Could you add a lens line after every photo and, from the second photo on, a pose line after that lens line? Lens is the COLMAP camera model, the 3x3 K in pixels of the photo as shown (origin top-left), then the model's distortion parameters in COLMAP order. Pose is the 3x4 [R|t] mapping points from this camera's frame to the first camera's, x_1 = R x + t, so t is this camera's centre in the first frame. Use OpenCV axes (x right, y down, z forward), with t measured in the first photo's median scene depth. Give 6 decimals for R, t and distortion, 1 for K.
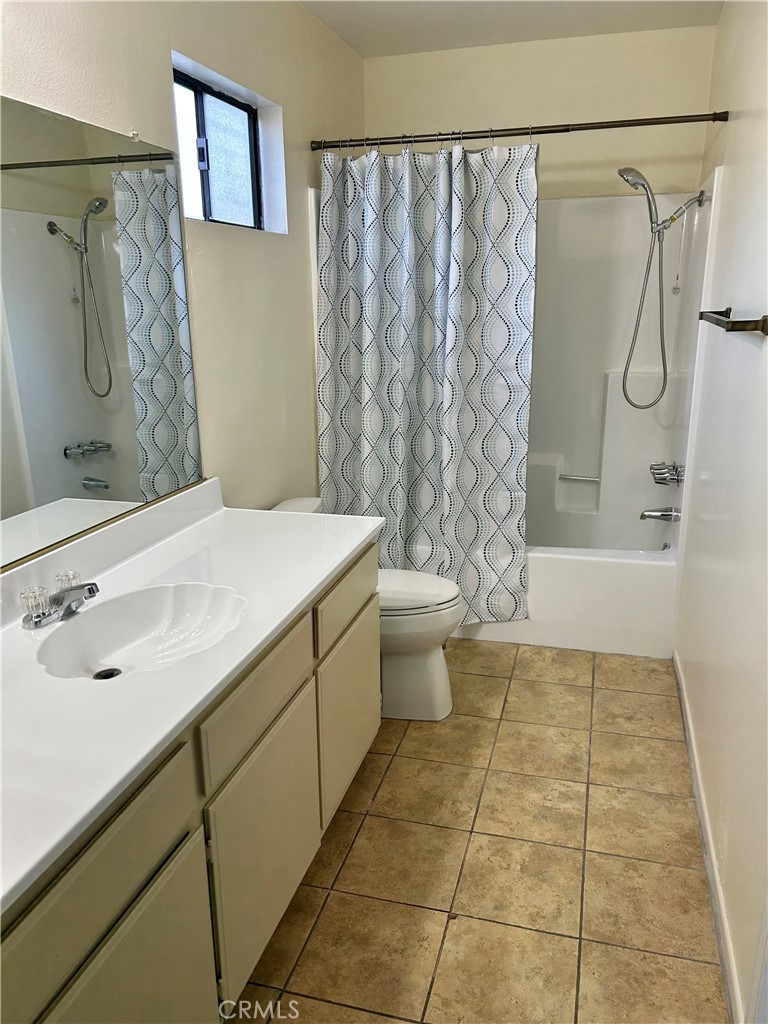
lens RADIAL K [[764.2, 0, 400.9], [0, 764.2, 508.3], [0, 0, 1]] dist [0.070246, -0.081552]
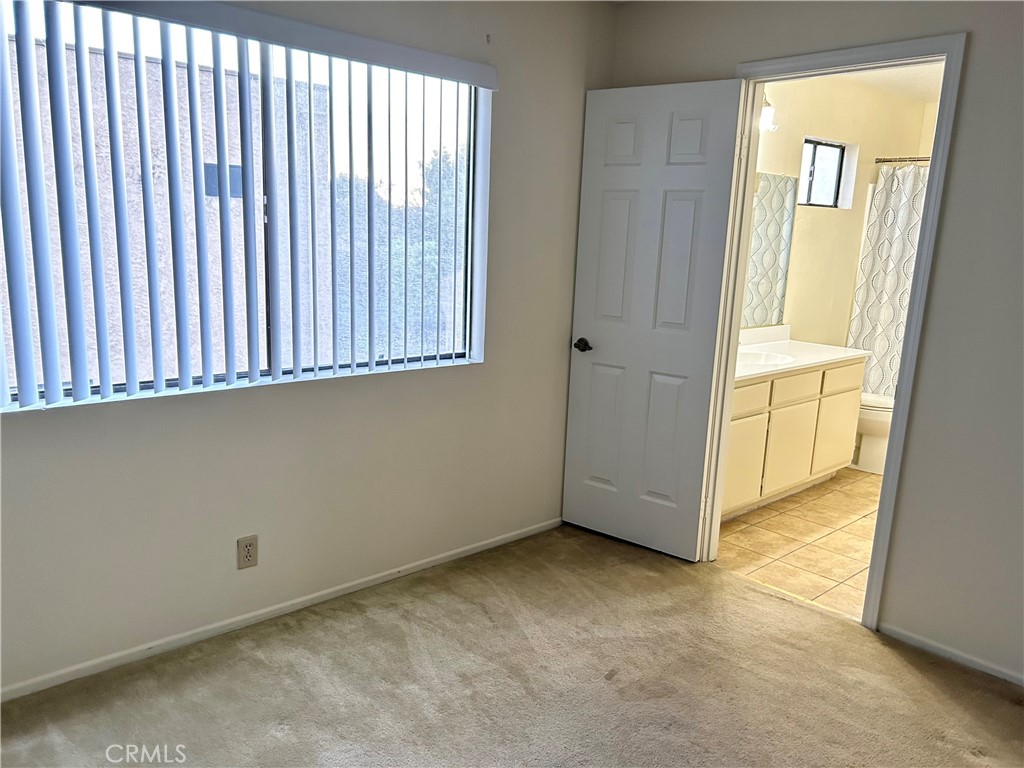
lens RADIAL K [[764.2, 0, 515.4], [0, 764.2, 377.8], [0, 0, 1]] dist [0.070246, -0.081552]
pose [[0.835287, 0.149577, -0.529076, 0.218587], [-0.189359, 0.981674, -0.021420, 0.232723], [0.516177, 0.118077, 0.848304, -0.931841]]
